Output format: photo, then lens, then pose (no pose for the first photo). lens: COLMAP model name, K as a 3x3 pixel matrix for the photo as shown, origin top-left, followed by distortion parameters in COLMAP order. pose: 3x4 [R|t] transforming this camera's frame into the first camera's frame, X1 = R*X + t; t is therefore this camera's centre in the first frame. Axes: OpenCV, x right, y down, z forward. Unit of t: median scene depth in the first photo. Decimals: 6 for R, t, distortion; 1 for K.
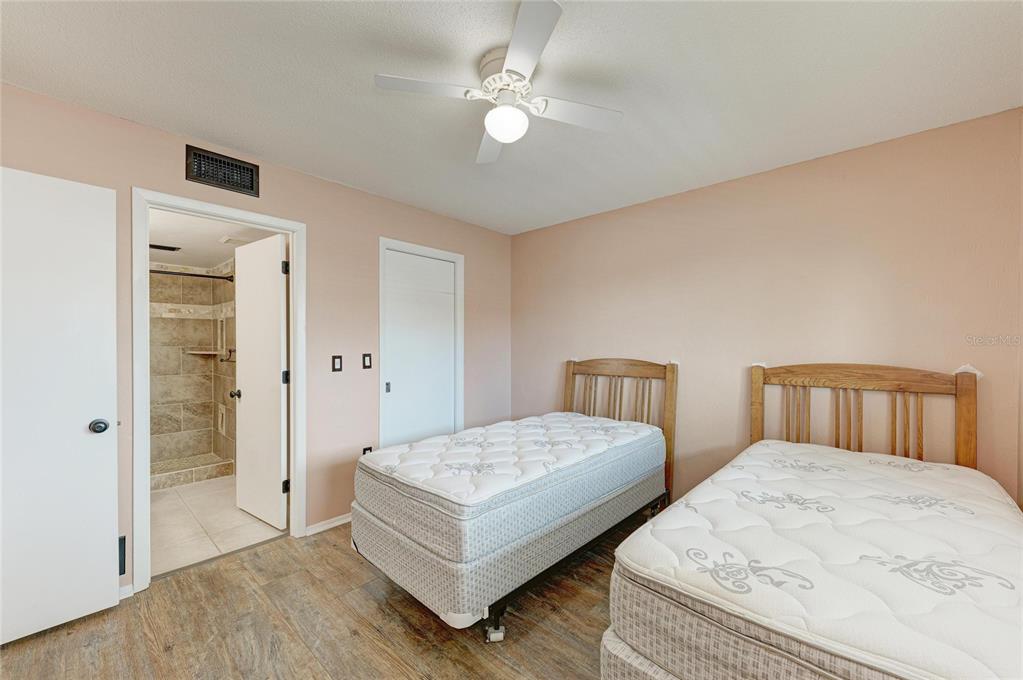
lens RADIAL K [[401.0, 0, 515.9], [0, 401.0, 349.9], [0, 0, 1]] dist [0.008477, -0.004905]
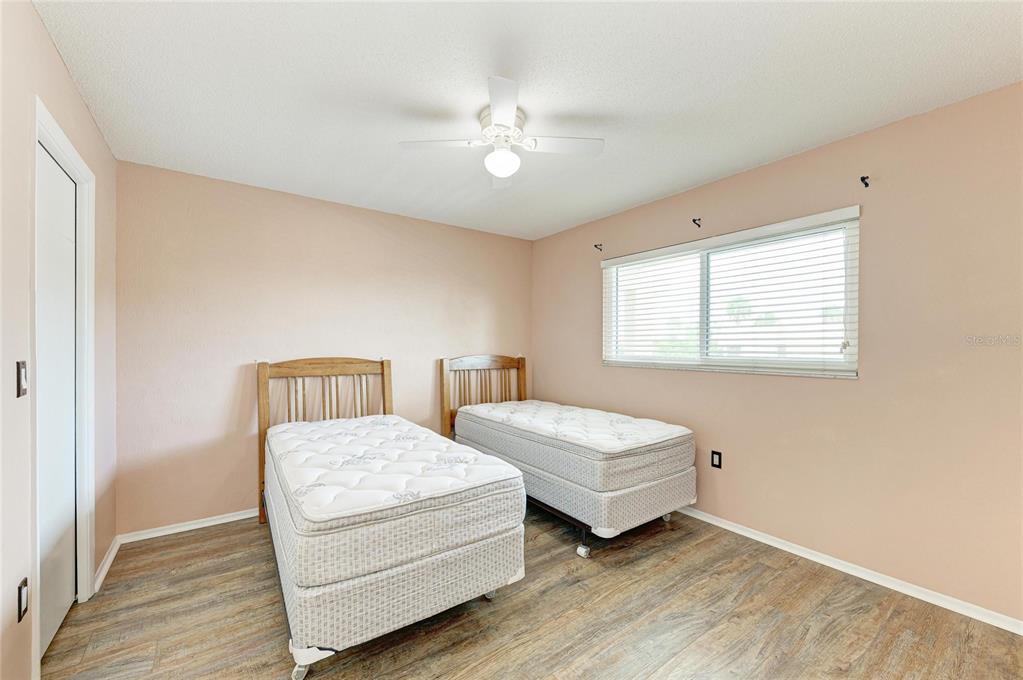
lens RADIAL K [[401.0, 0, 511.7], [0, 401.0, 342.3], [0, 0, 1]] dist [0.008477, -0.004905]
pose [[0.208013, 0.007521, 0.978097, -1.267142], [0.005383, 0.999946, -0.008834, -0.009865], [-0.978111, 0.007103, 0.207962, 0.726310]]
